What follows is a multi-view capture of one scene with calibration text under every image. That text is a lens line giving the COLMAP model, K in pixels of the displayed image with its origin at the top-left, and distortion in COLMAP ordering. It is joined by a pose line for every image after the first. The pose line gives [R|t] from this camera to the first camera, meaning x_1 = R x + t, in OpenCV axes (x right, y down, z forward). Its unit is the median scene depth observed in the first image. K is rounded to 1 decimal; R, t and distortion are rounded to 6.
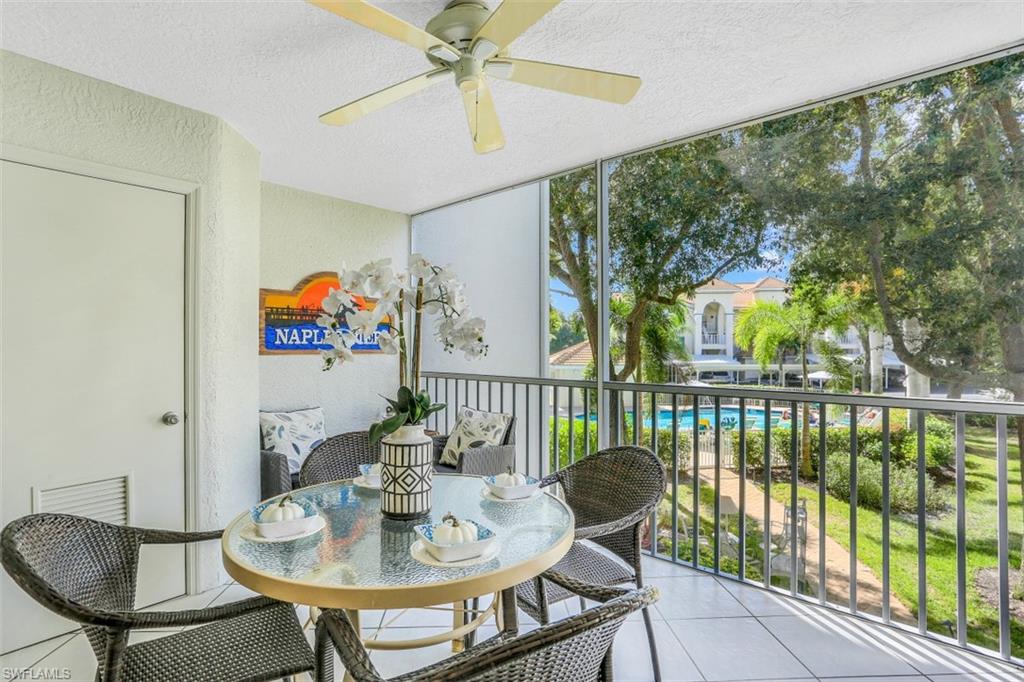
lens RADIAL K [[498.7, 0, 512.6], [0, 498.7, 340.3], [0, 0, 1]] dist [-0.046125, 0.009306]
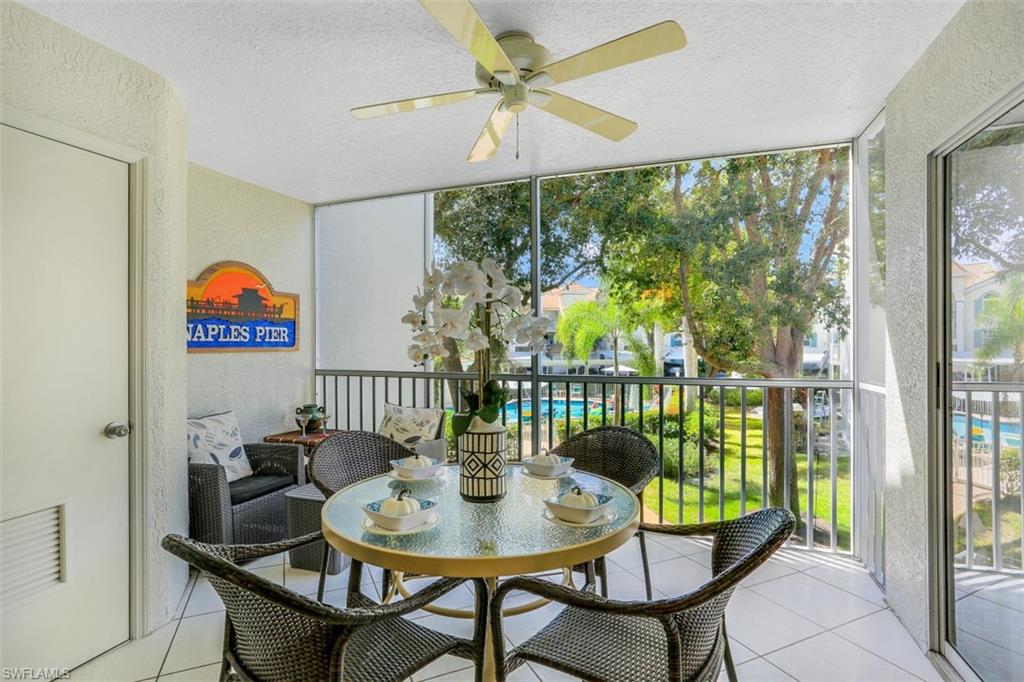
lens RADIAL K [[498.7, 0, 508.0], [0, 498.7, 337.2], [0, 0, 1]] dist [-0.046125, 0.009306]
pose [[0.928063, 0.002536, 0.372415, -0.255530], [-0.001982, 0.999996, -0.001872, 0.000843], [-0.372418, 0.000999, 0.928065, -0.012759]]
